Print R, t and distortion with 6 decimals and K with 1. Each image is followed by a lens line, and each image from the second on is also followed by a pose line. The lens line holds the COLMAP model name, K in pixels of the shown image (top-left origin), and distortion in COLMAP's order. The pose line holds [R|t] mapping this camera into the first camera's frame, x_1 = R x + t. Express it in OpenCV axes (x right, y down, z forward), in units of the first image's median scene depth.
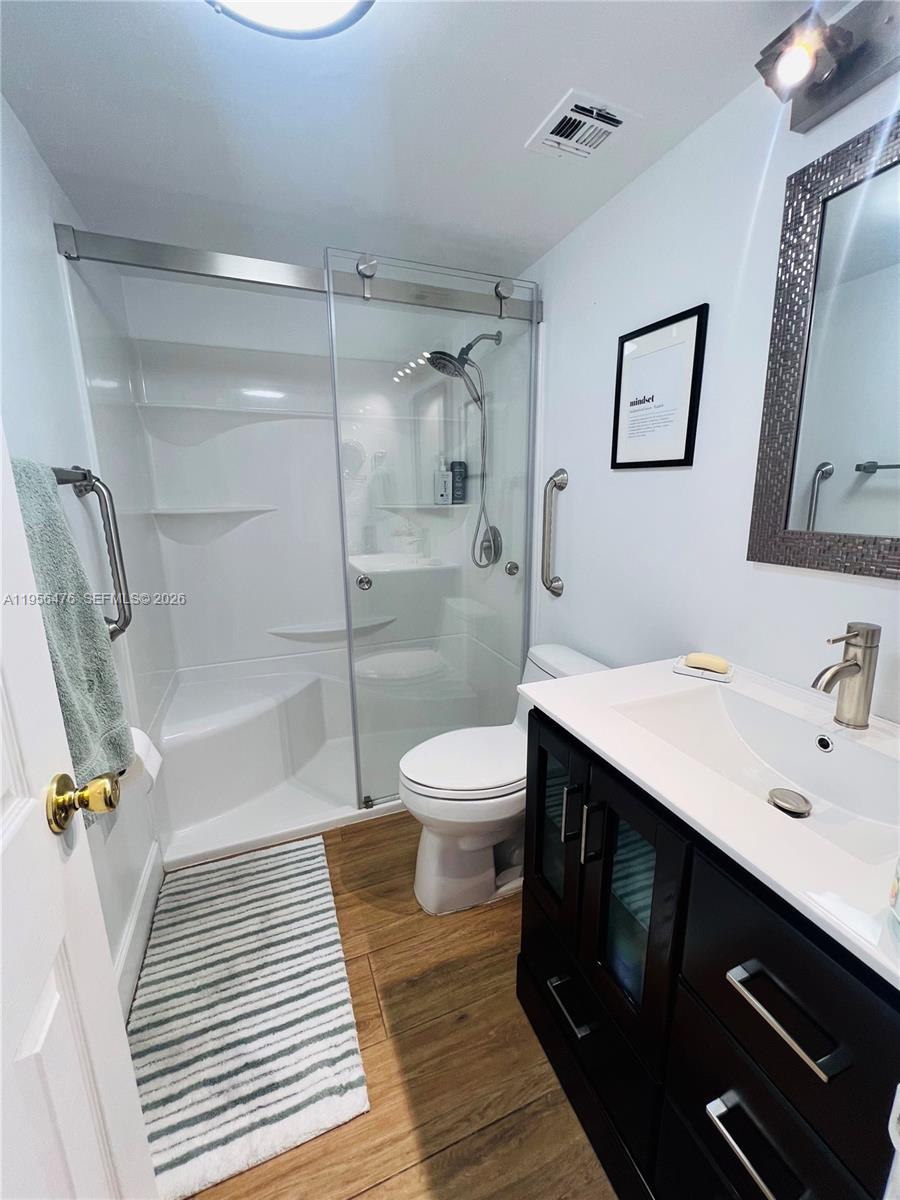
lens RADIAL K [[483.8, 0, 452.7], [0, 483.8, 599.9], [0, 0, 1]] dist [-0.004943, 0.000827]
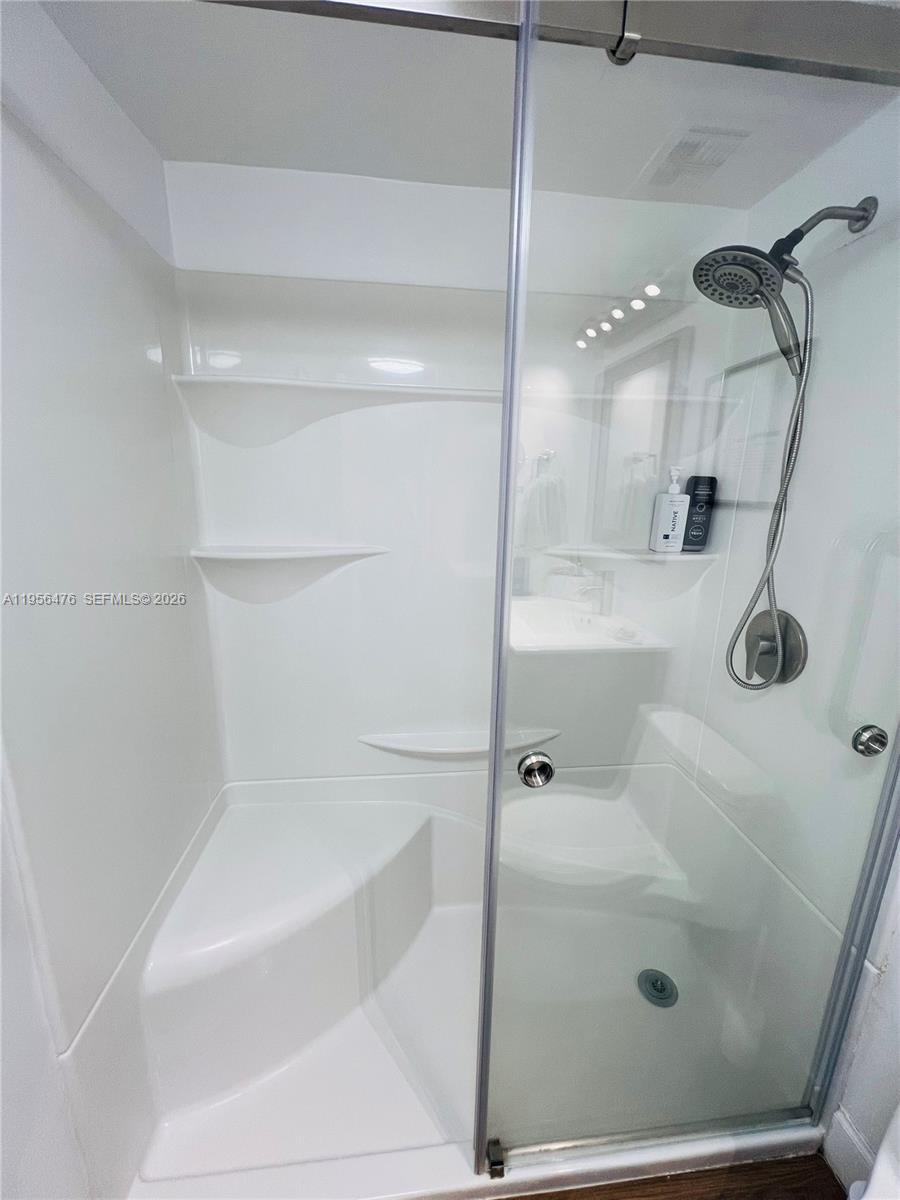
lens RADIAL K [[483.8, 0, 450.2], [0, 483.8, 599.9], [0, 0, 1]] dist [-0.004943, 0.000827]
pose [[0.961659, 0.090039, -0.259046, -0.120139], [-0.085591, 0.995925, 0.028422, -0.148380], [0.260549, -0.005161, 0.965447, 0.425290]]
